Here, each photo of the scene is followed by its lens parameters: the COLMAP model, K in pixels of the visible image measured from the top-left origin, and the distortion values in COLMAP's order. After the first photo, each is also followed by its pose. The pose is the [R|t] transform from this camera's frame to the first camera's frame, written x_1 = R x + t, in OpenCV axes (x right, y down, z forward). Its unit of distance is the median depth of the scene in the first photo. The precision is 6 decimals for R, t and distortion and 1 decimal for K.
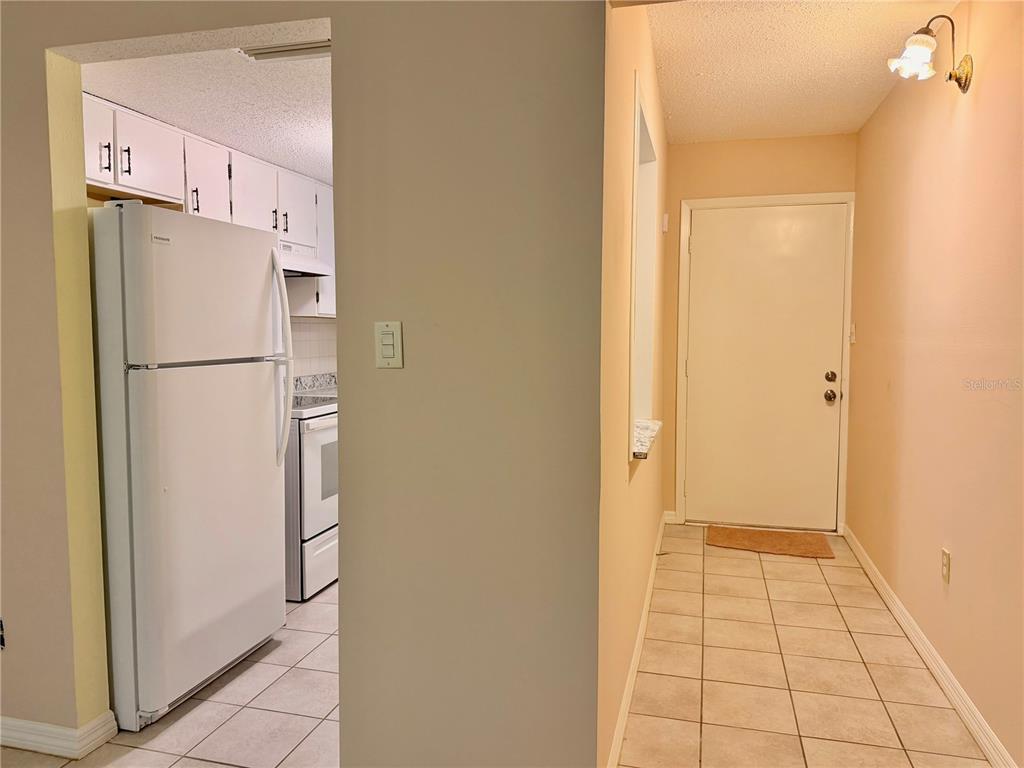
lens RADIAL K [[726.7, 0, 512.0], [0, 726.7, 384.0], [0, 0, 1]] dist [0.091512, -0.140704]
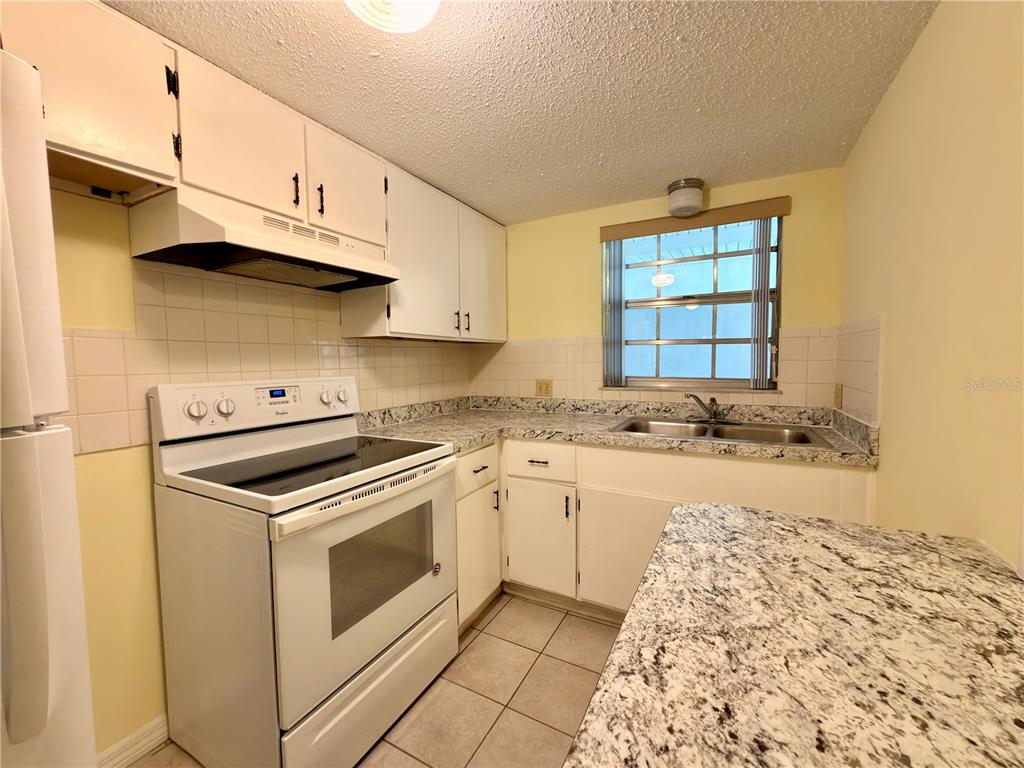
lens RADIAL K [[410.3, 0, 513.9], [0, 410.3, 382.7], [0, 0, 1]] dist [0.000569, -0.000117]
pose [[0.972583, -0.001536, -0.232549, -0.035815], [-0.001403, 0.999921, -0.012473, -0.037339], [0.232550, 0.012457, 0.972505, 0.609240]]
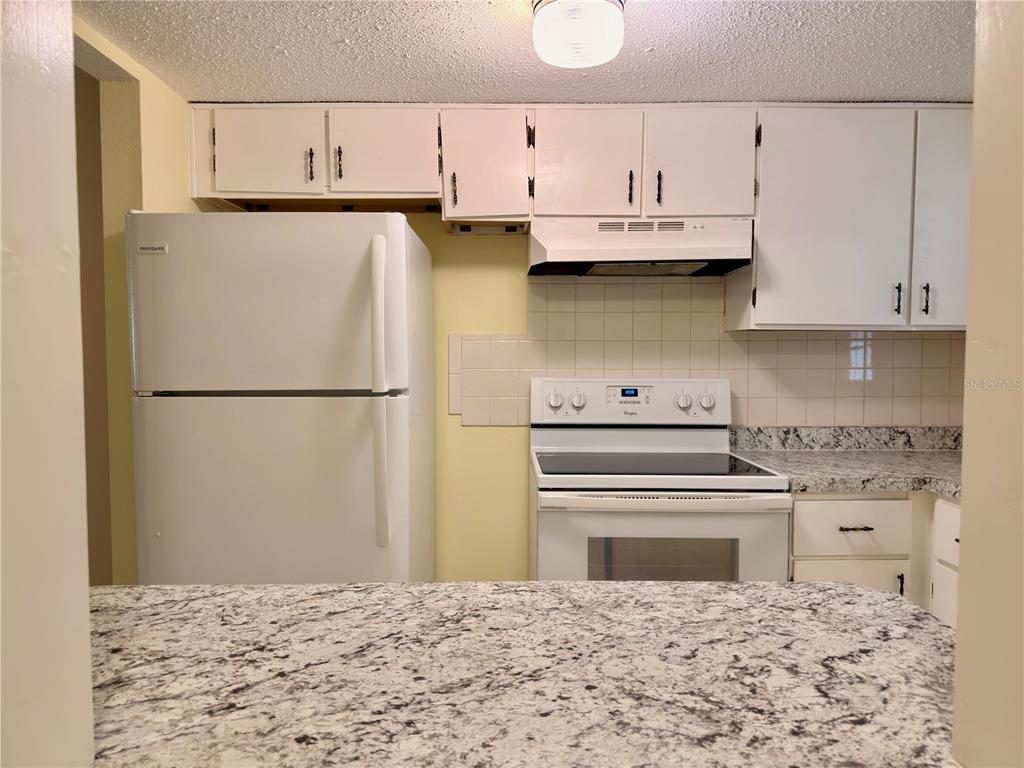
lens RADIAL K [[726.7, 0, 512.0], [0, 726.7, 384.0], [0, 0, 1]] dist [0.091512, -0.140704]
pose [[0.262594, 0.041437, -0.964016, 0.266153], [-0.069316, 0.997306, 0.023986, -0.047999], [0.962413, 0.060523, 0.264759, 0.652382]]
